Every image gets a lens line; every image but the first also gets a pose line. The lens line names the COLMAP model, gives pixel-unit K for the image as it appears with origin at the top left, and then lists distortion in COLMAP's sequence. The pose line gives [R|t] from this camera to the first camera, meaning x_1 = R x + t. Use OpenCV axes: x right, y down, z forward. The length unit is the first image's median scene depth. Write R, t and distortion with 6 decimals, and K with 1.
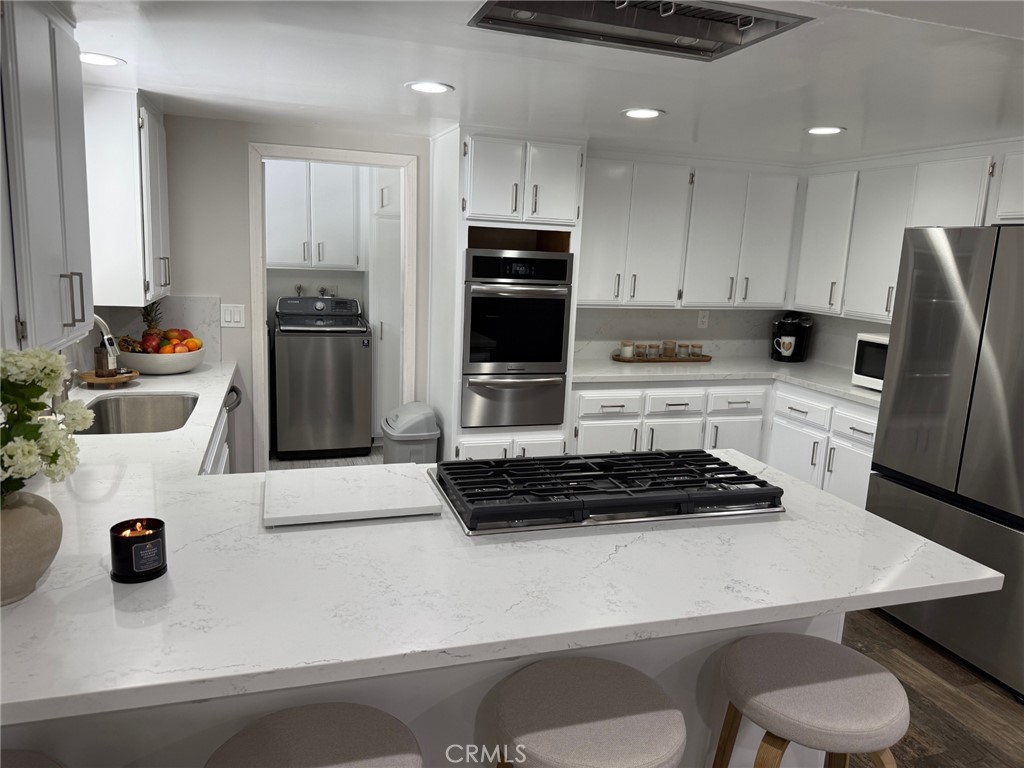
lens RADIAL K [[731.1, 0, 512.0], [0, 731.1, 384.0], [0, 0, 1]] dist [0.072918, -0.104262]
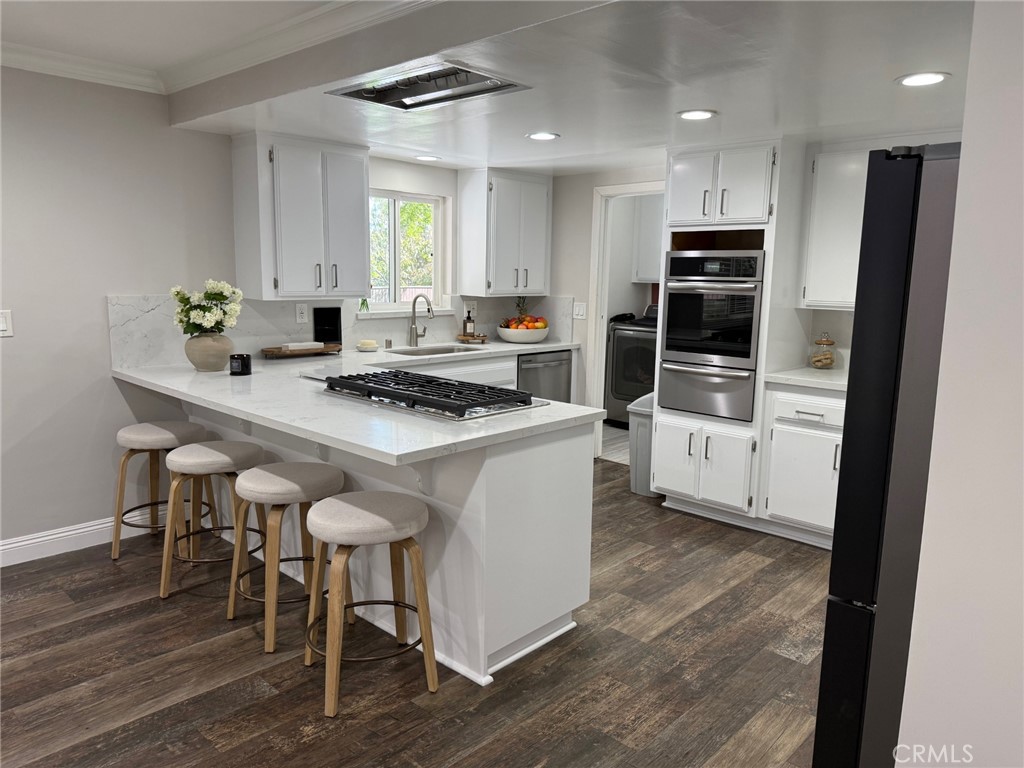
lens RADIAL K [[731.1, 0, 512.0], [0, 731.1, 384.0], [0, 0, 1]] dist [0.072918, -0.104262]
pose [[0.481176, 0.099497, -0.870959, 0.831877], [-0.154861, 0.987560, 0.027261, 0.028760], [0.862837, 0.121761, 0.490599, 0.234387]]
